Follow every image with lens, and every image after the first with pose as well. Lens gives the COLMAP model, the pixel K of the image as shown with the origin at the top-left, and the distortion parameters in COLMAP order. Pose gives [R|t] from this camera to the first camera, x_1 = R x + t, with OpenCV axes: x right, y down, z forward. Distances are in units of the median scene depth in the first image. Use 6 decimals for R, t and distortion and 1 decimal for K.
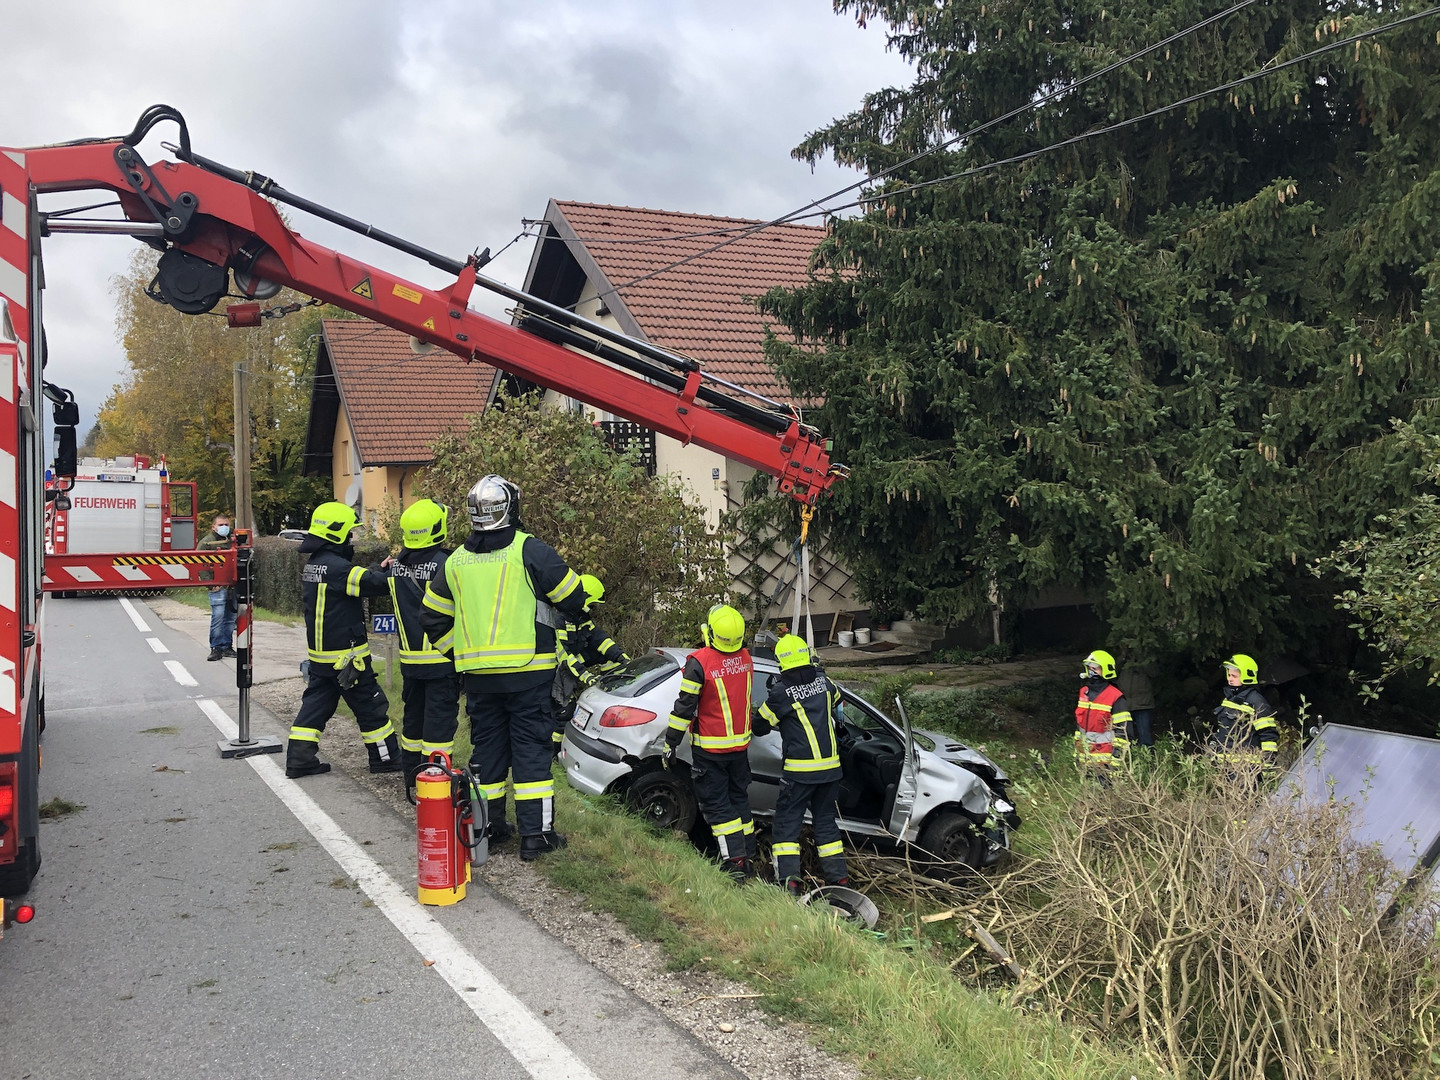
lens RADIAL K [[1152.8, 0, 717.9], [0, 1152.8, 533.1], [0, 0, 1]] dist [0.053970, -0.051983]
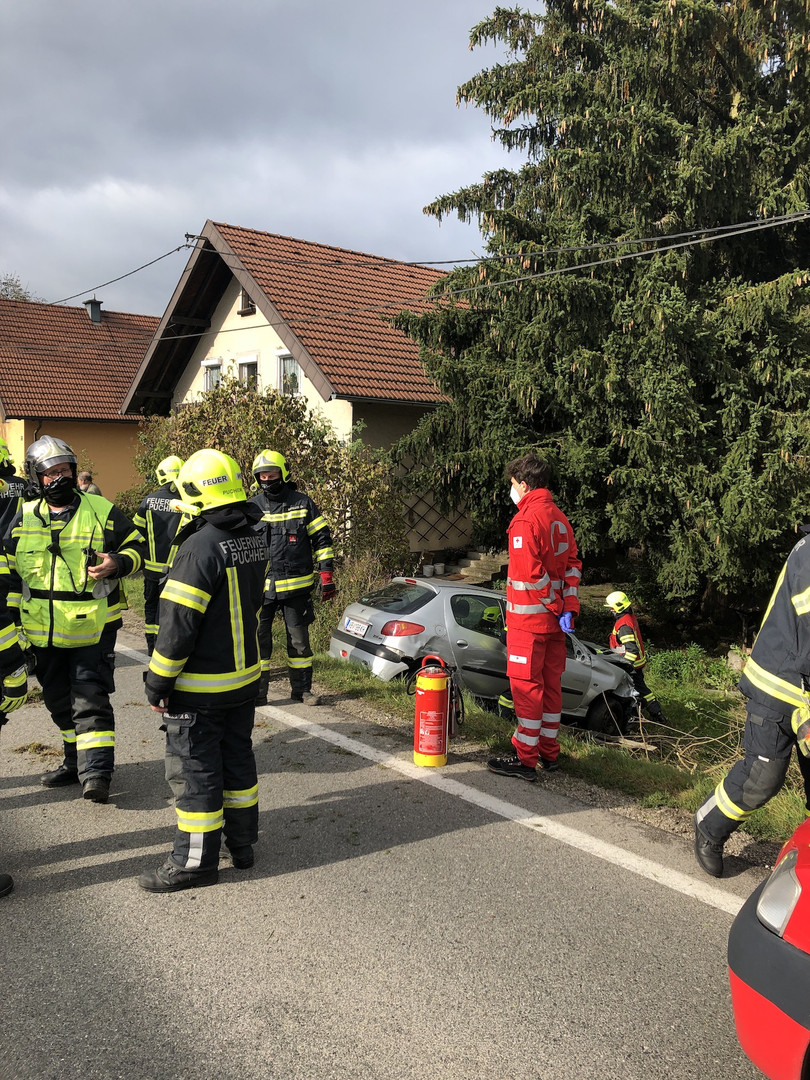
lens RADIAL K [[864.6, 0, 408.1], [0, 864.6, 527.3], [0, 0, 1]] dist [0.053970, -0.051983]
pose [[0.980431, 0.037821, 0.193198, -0.168927], [-0.046953, 0.997975, 0.042904, -0.003623], [-0.191184, -0.051135, 0.980221, -0.000999]]
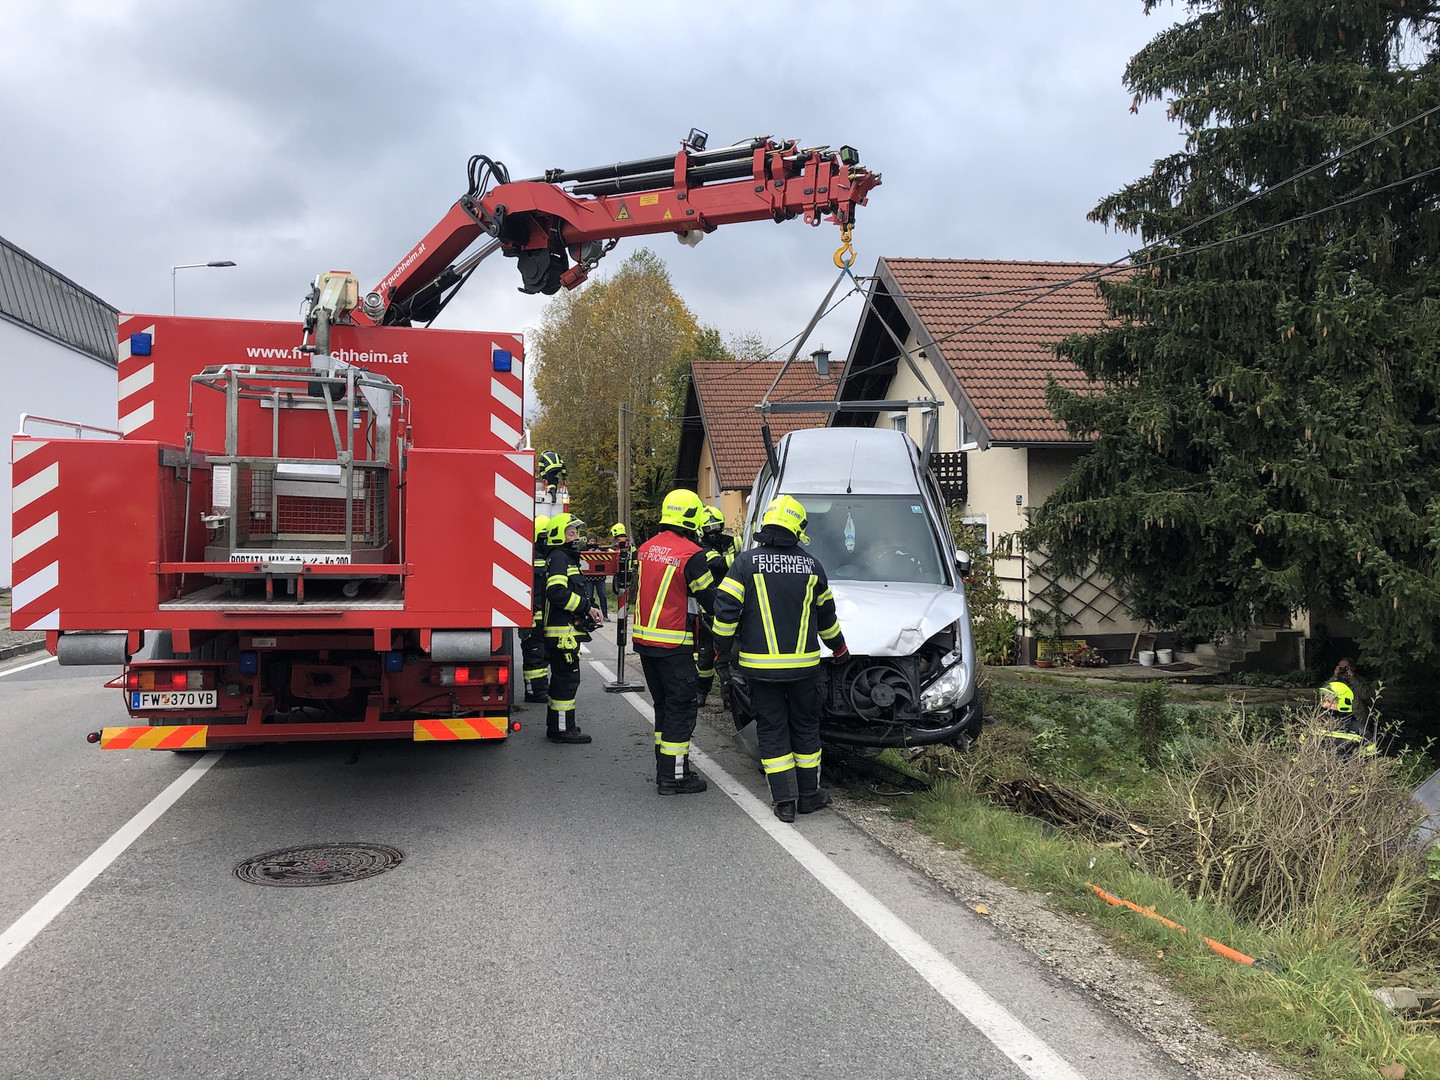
lens RADIAL K [[1152.8, 0, 707.8], [0, 1152.8, 525.6], [0, 0, 1]] dist [0.053970, -0.051983]
pose [[0.950738, 0.016907, -0.309533, 0.084922], [-0.024954, 0.999445, -0.022056, 0.006172], [0.308989, 0.028694, 0.950633, -0.209179]]
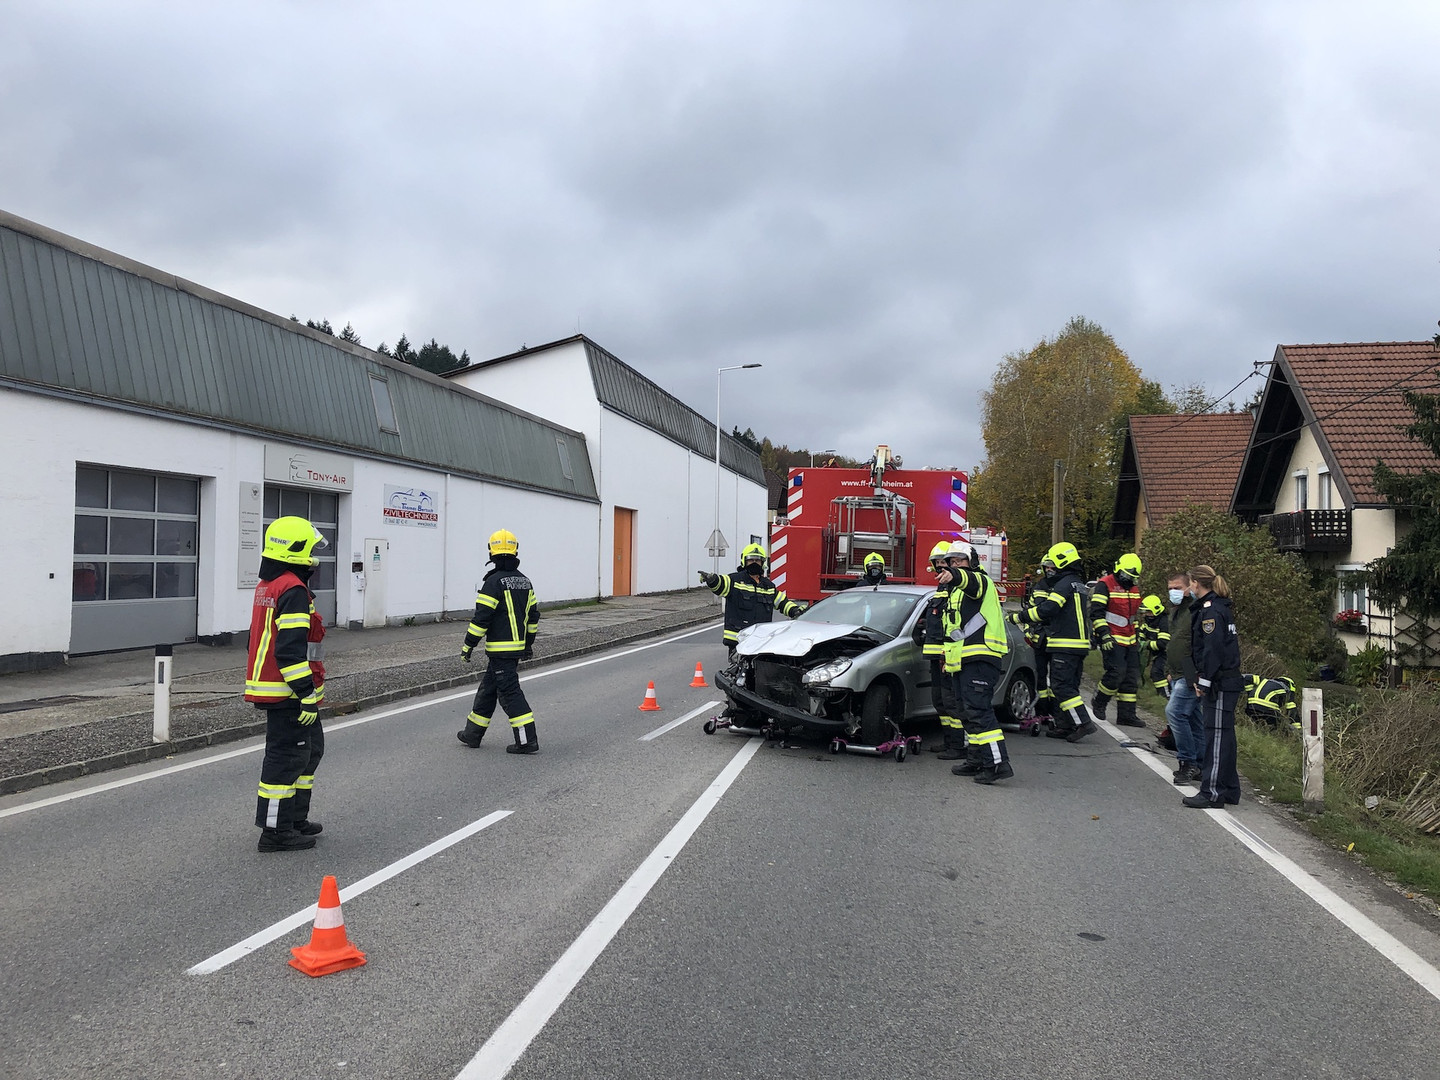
lens RADIAL K [[1152.8, 0, 715.8], [0, 1152.8, 539.0], [0, 0, 1]] dist [0.053970, -0.051983]
pose [[0.769130, 0.027587, -0.638497, 0.379326], [-0.055965, 0.998137, -0.024290, 0.014209], [0.636638, 0.054416, 0.769241, -0.767503]]
